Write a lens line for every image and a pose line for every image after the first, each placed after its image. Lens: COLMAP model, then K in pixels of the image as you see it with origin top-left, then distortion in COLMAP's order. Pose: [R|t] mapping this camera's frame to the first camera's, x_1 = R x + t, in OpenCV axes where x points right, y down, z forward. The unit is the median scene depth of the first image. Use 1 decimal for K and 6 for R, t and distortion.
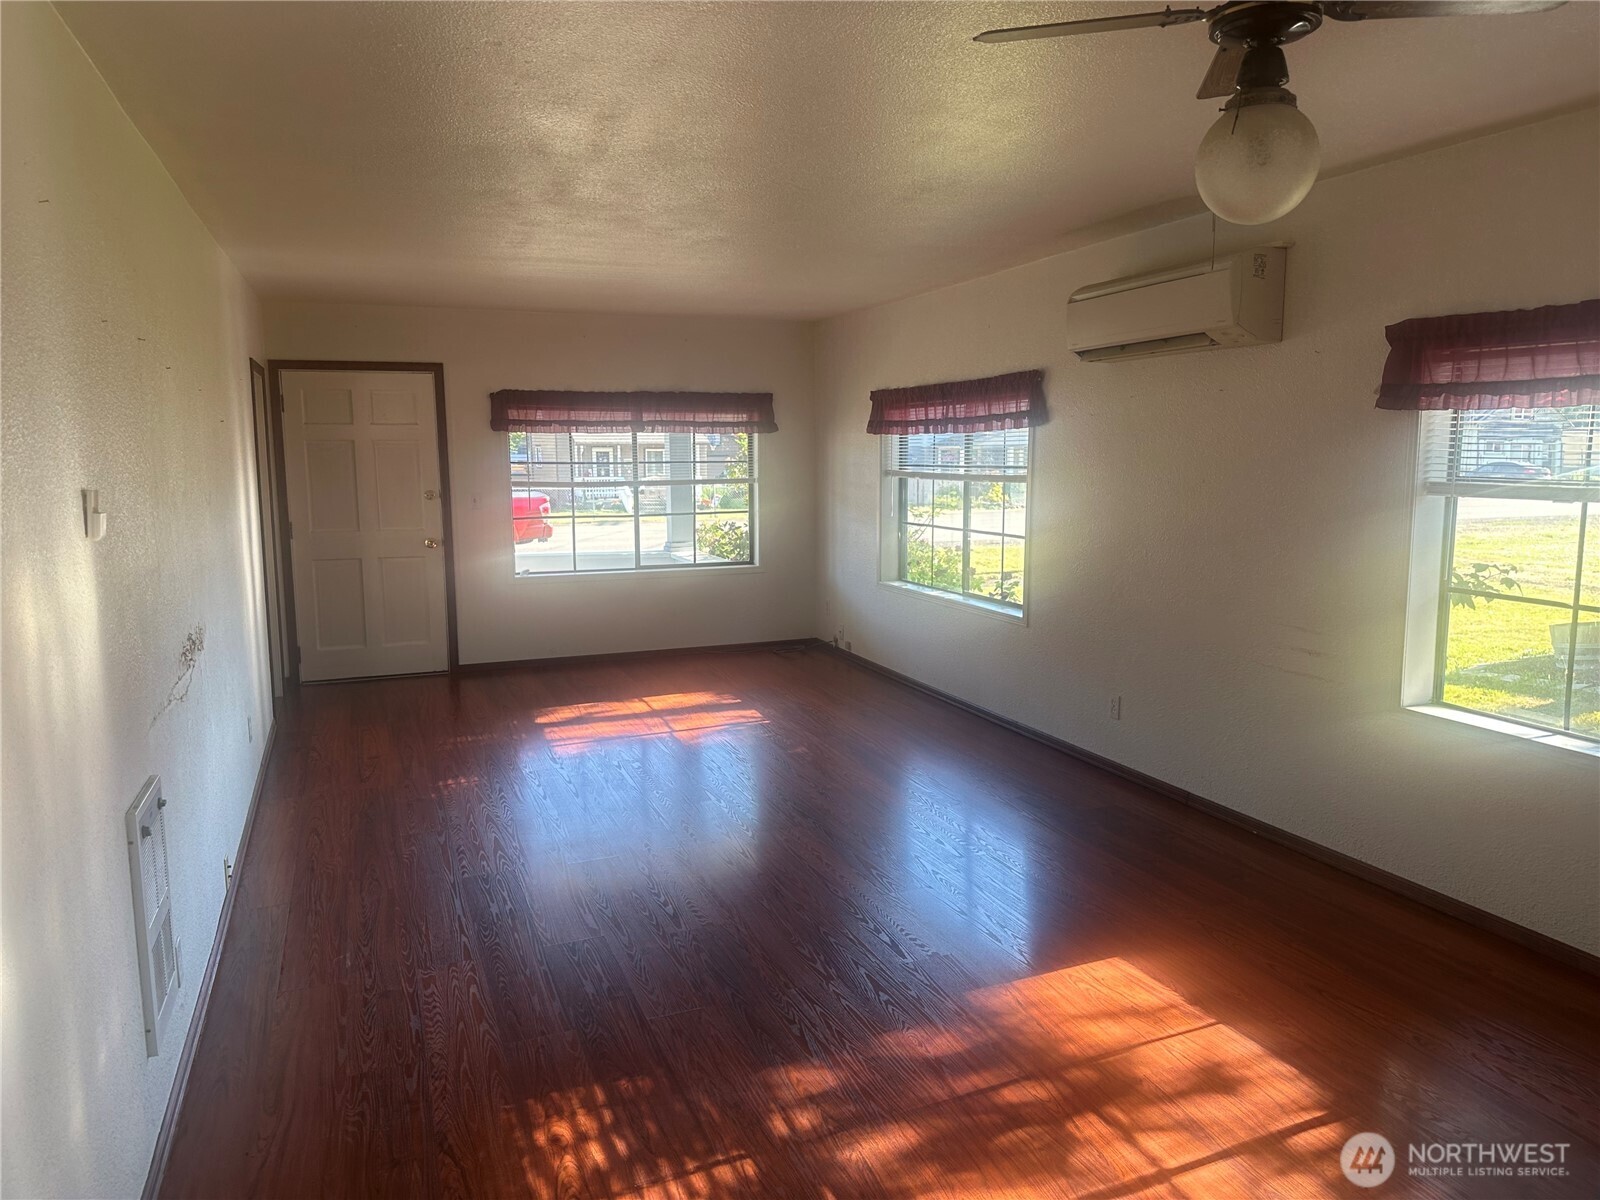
lens RADIAL K [[1124.8, 0, 802.3], [0, 1124.8, 599.5], [0, 0, 1]] dist [-0.003873, -0.005146]
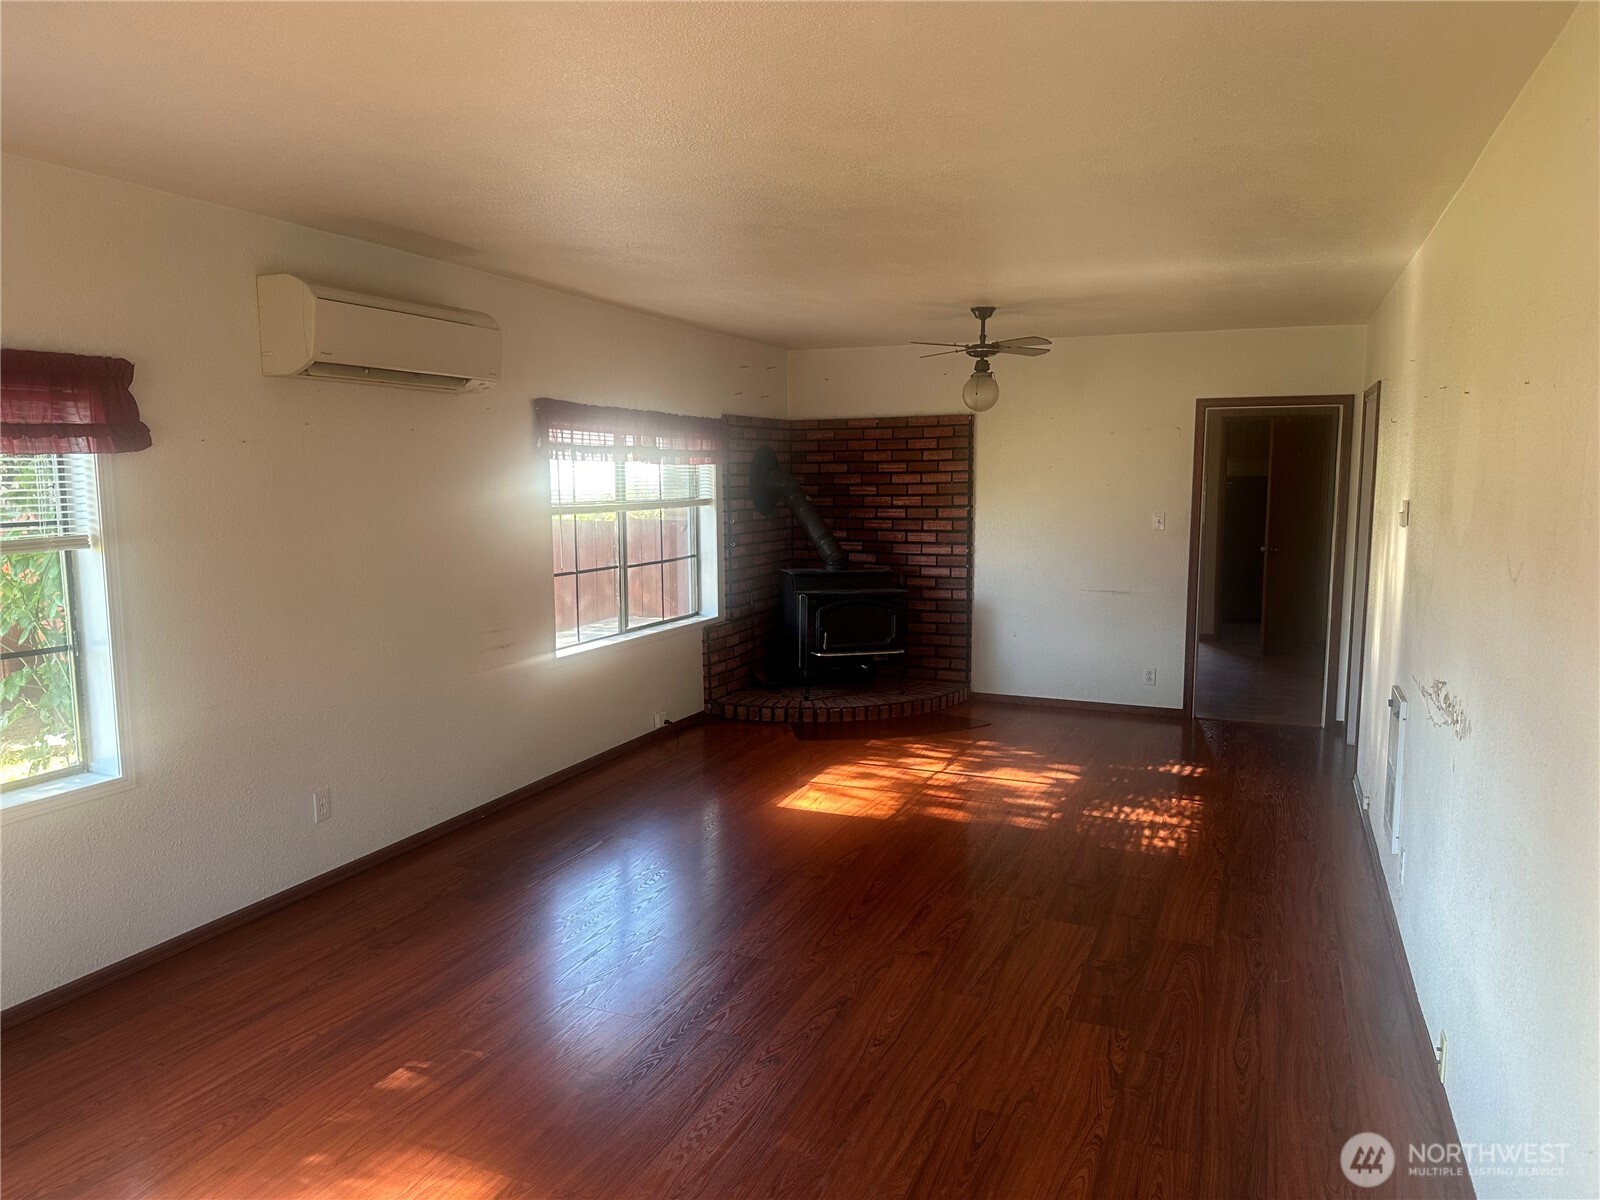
lens RADIAL K [[1124.8, 0, 798.0], [0, 1124.8, 606.0], [0, 0, 1]] dist [-0.003873, -0.005146]
pose [[-0.709383, -0.061214, 0.702160, -0.966752], [0.117000, 0.972172, 0.202958, -0.309656], [-0.695045, 0.226128, -0.682480, 2.346152]]
